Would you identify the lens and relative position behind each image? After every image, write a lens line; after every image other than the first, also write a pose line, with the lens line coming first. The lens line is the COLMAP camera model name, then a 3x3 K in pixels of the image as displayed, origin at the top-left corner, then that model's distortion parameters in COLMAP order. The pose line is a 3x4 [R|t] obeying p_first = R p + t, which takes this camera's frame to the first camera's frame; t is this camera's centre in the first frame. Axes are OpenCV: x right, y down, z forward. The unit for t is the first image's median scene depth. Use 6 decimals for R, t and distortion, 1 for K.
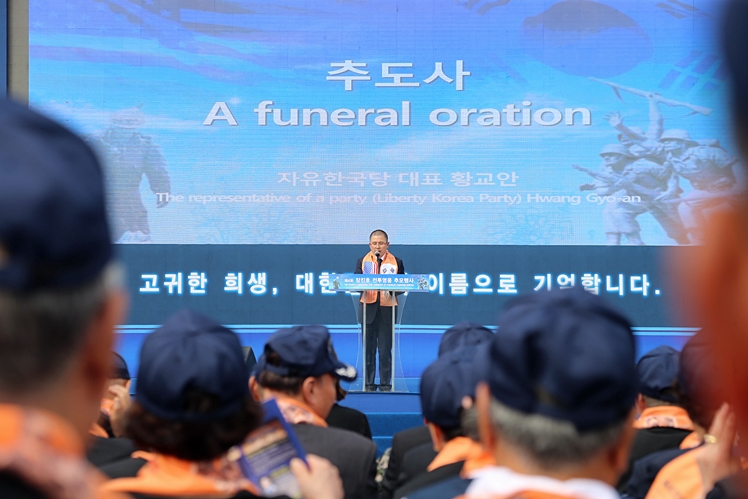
lens RADIAL K [[2238.3, 0, 373.9], [0, 2238.3, 234.1], [0, 0, 1]] dist [0.861144, 0.000000]
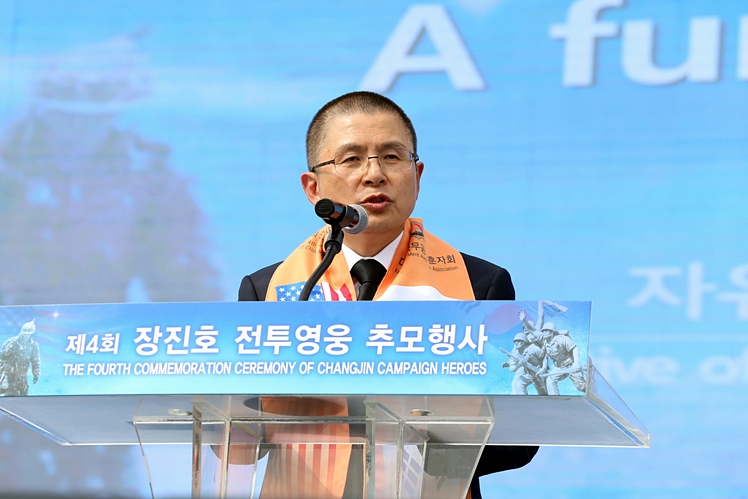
lens RADIAL K [[3897.7, 0, 375.3], [0, 3897.7, 247.3], [0, 0, 1]] dist [1.109556, 0.000000]
pose [[0.938518, -0.025151, -0.344313, 0.079956], [-0.038449, 0.983523, -0.176648, 0.048062], [0.343083, 0.179026, 0.922087, 0.579343]]
